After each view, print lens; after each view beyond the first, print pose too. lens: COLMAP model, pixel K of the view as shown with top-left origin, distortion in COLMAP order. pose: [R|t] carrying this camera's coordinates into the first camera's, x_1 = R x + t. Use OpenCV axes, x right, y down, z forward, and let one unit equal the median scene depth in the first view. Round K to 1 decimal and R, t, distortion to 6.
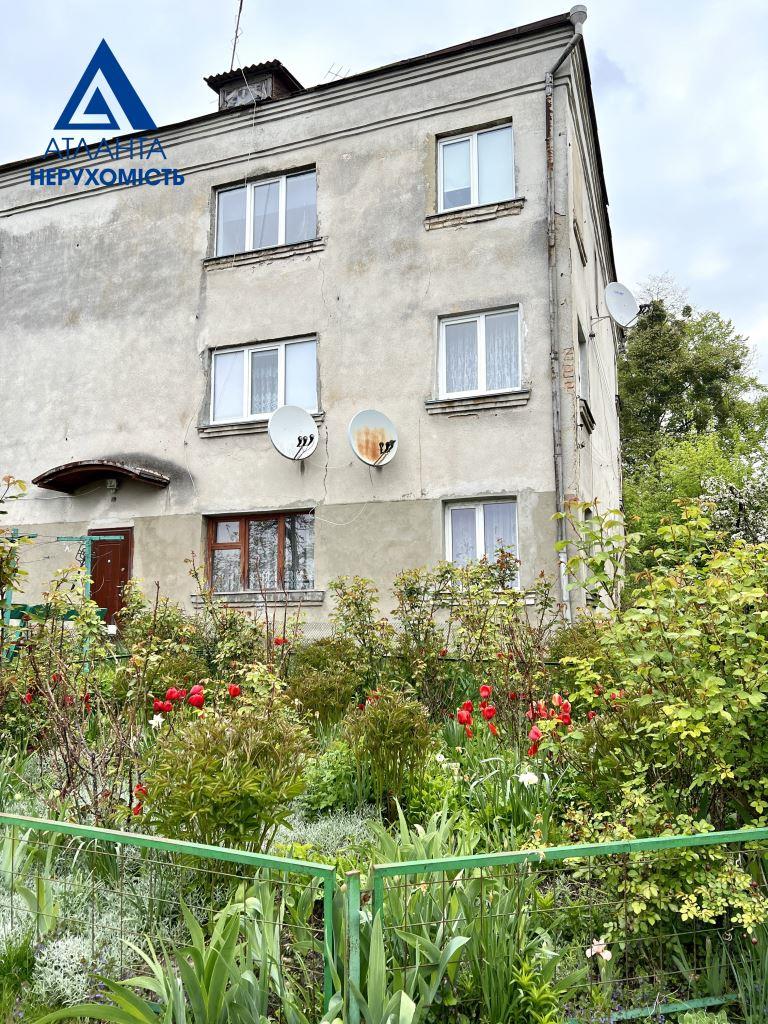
lens RADIAL K [[764.6, 0, 380.6], [0, 764.6, 518.5], [0, 0, 1]] dist [0.066268, -0.083499]
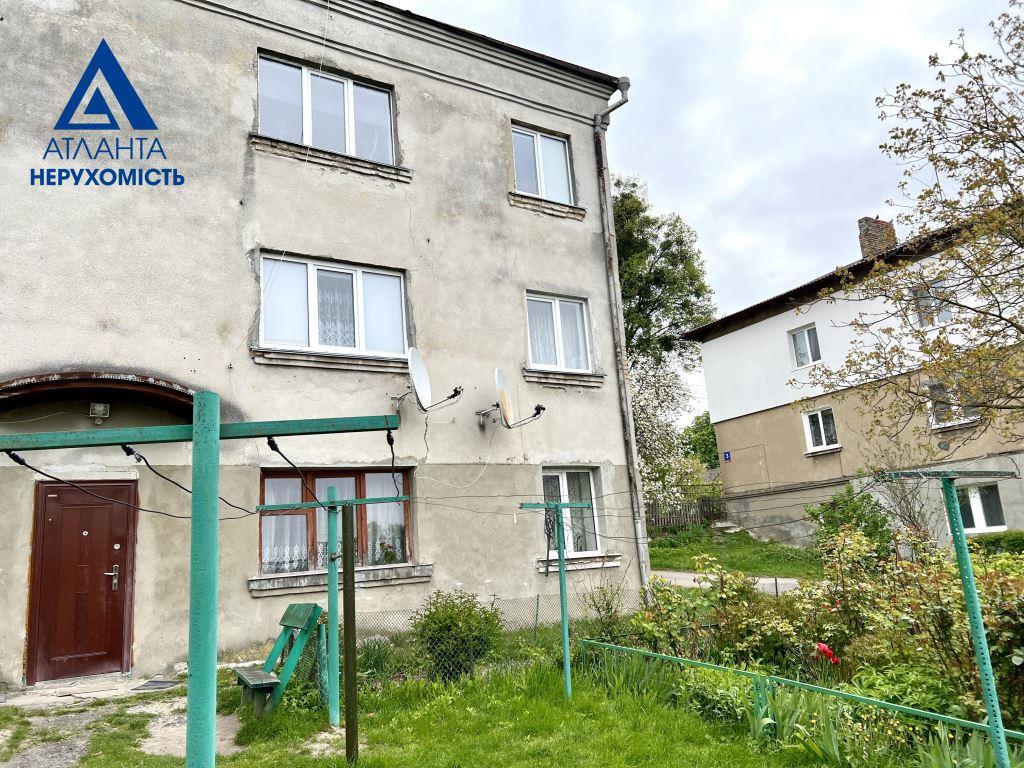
lens RADIAL K [[764.6, 0, 515.4], [0, 764.6, 391.3], [0, 0, 1]] dist [0.066268, -0.083499]
pose [[0.610007, 0.123330, 0.782739, -0.696450], [-0.043425, 0.991532, -0.122385, 0.002909], [-0.791205, 0.040665, 0.610198, 0.360395]]
